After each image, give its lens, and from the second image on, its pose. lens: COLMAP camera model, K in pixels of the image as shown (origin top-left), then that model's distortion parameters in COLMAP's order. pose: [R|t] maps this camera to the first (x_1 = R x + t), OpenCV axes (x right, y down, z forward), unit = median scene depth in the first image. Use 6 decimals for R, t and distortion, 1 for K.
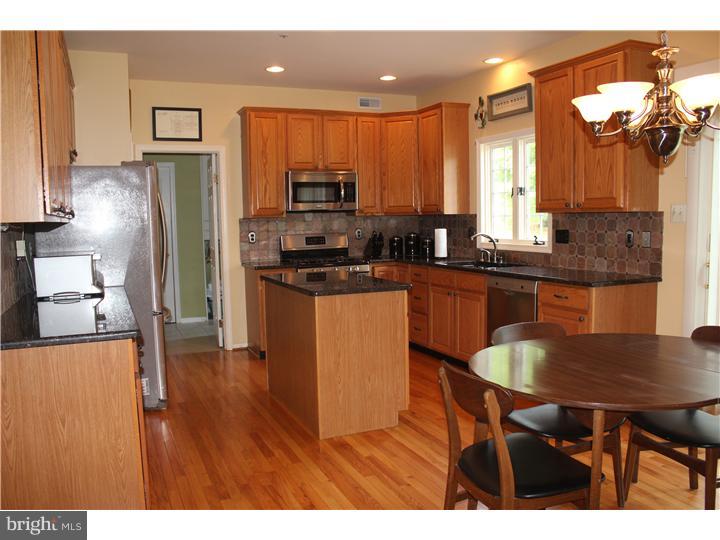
lens RADIAL K [[611.2, 0, 356.3], [0, 611.2, 270.3], [0, 0, 1]] dist [-0.168348, 0.171446]
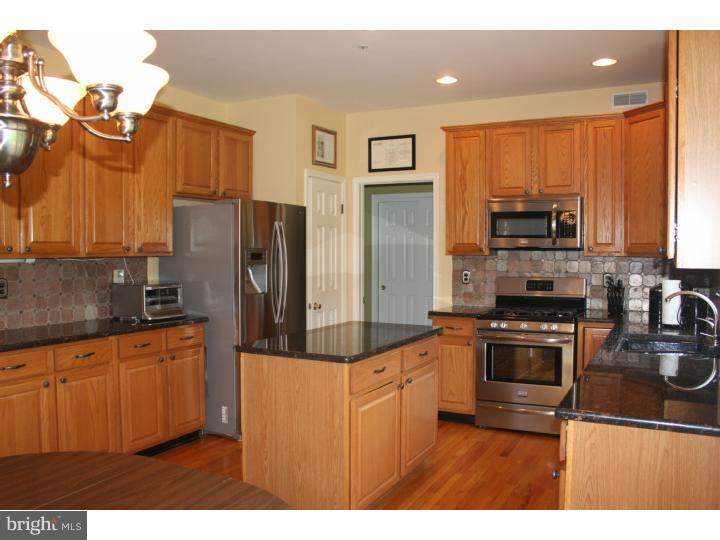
lens RADIAL K [[611.2, 0, 356.3], [0, 611.2, 270.3], [0, 0, 1]] dist [-0.168348, 0.171446]
pose [[0.620198, 0.049495, -0.782883, 0.425879], [-0.082962, 0.996549, -0.002719, -0.050504], [0.780046, 0.066636, 0.622163, 0.360106]]
